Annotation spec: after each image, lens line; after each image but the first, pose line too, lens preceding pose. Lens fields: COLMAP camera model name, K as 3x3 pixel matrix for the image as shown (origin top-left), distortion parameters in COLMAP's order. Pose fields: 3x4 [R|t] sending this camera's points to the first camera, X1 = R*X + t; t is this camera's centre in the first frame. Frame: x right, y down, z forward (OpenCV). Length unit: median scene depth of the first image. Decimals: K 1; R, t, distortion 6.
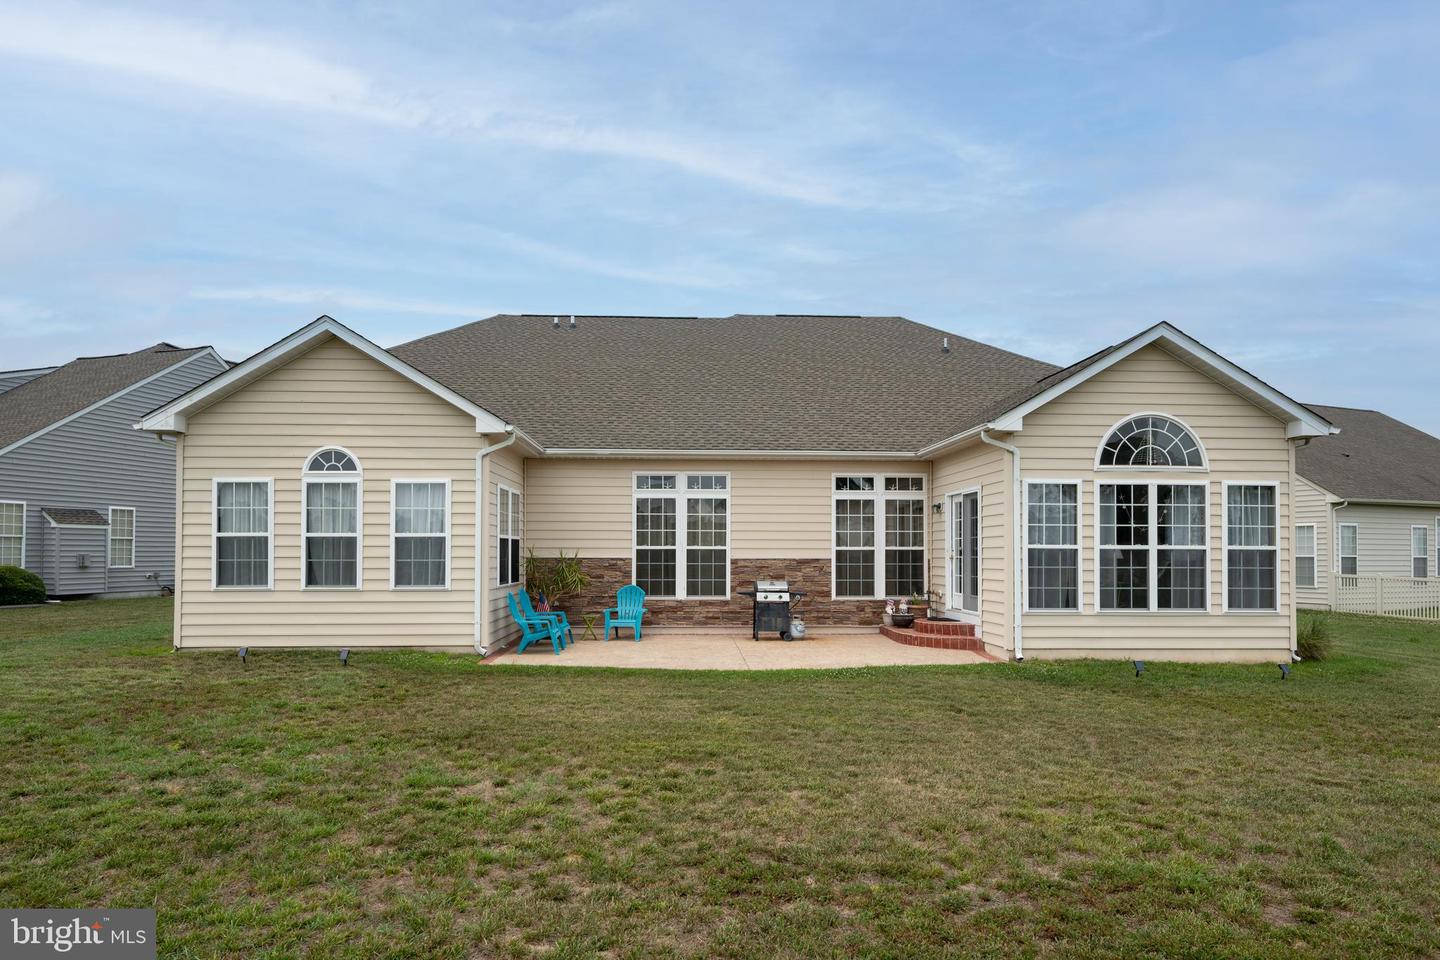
lens RADIAL K [[834.8, 0, 717.8], [0, 834.8, 548.4], [0, 0, 1]] dist [-0.000150, -0.000246]
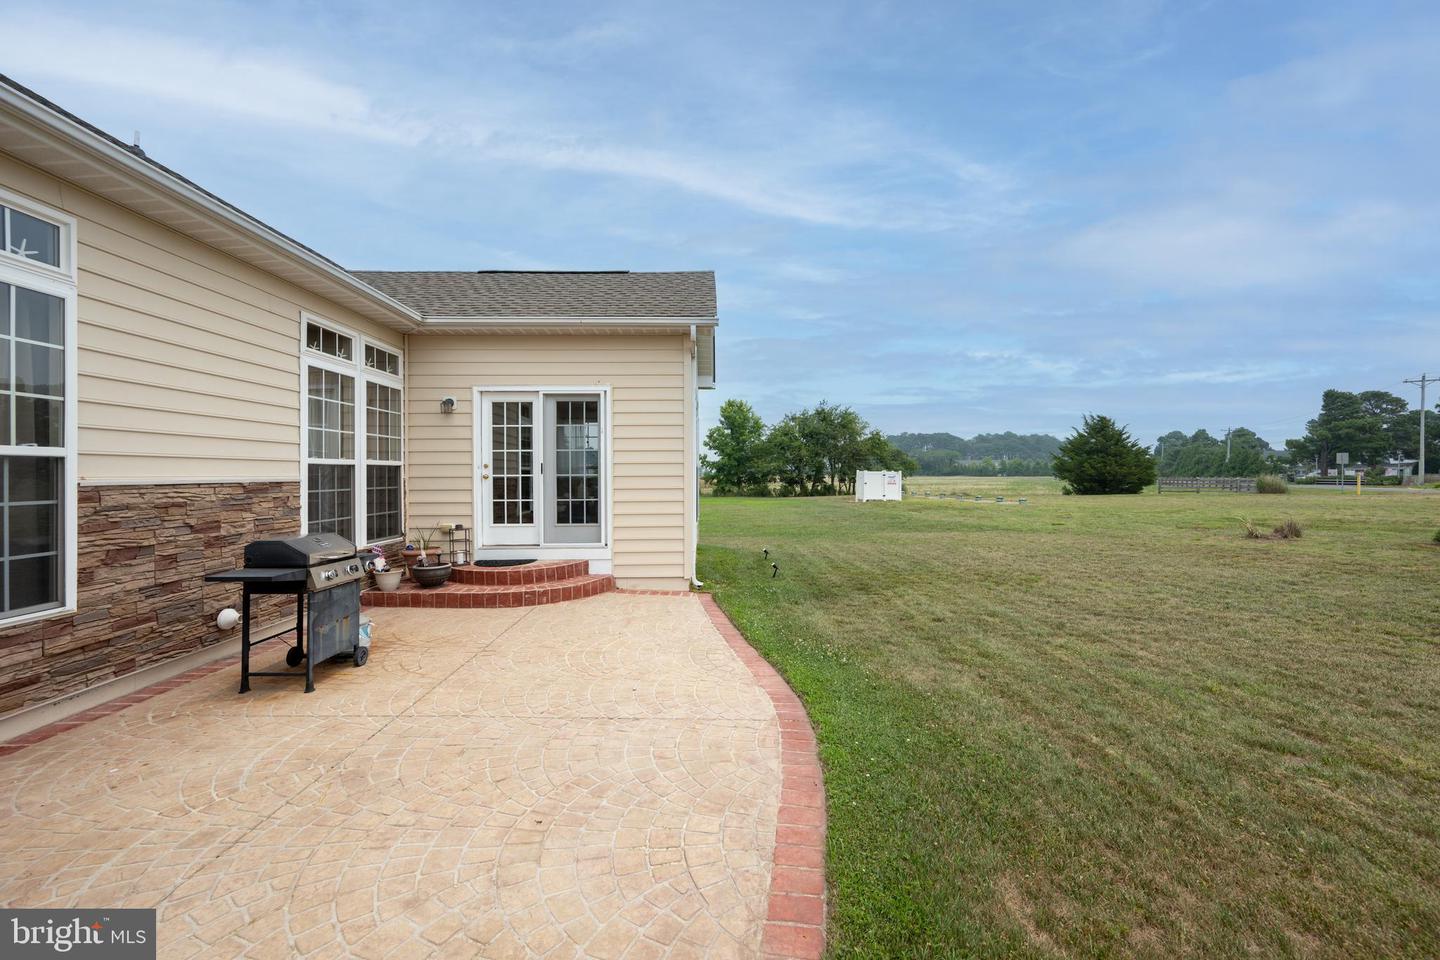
lens RADIAL K [[567.7, 0, 721.1], [0, 567.7, 478.2], [0, 0, 1]] dist [0.001197, 0.000005]
pose [[0.025732, -0.011194, 0.999606, -0.216214], [-0.004433, 0.999926, 0.011311, 0.006154], [-0.999659, -0.004722, 0.025680, 0.797789]]
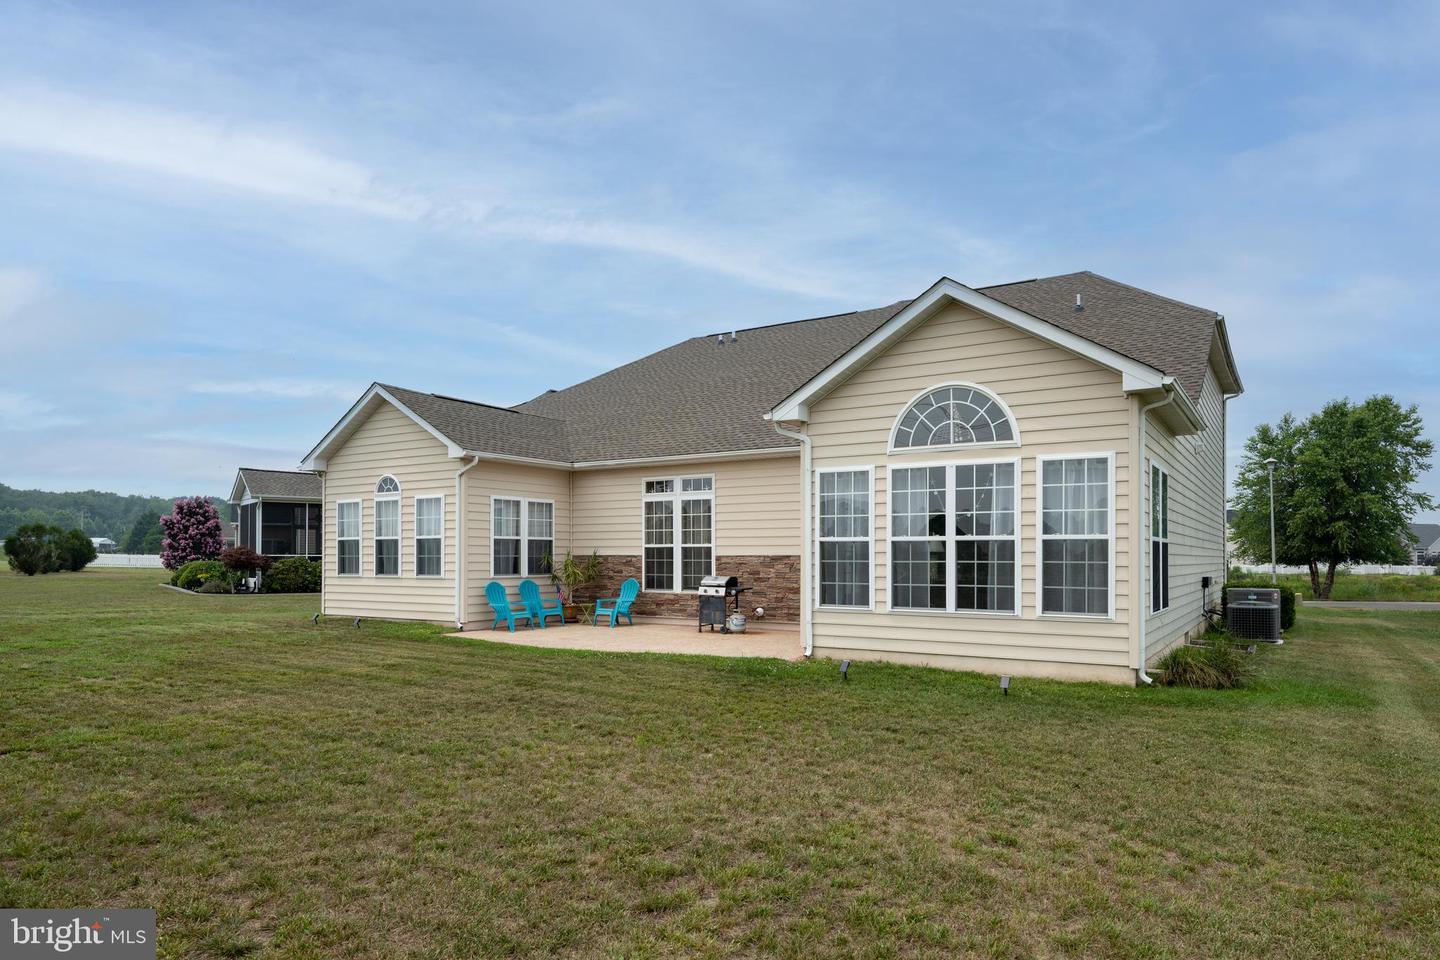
lens RADIAL K [[890.4, 0, 723.2], [0, 890.4, 557.4], [0, 0, 1]] dist [0.000360, -0.000003]
pose [[0.815857, -0.002011, -0.578250, 0.726565], [0.004045, 0.999989, 0.002229, 0.013162], [0.578239, -0.004158, 0.815857, 0.091616]]
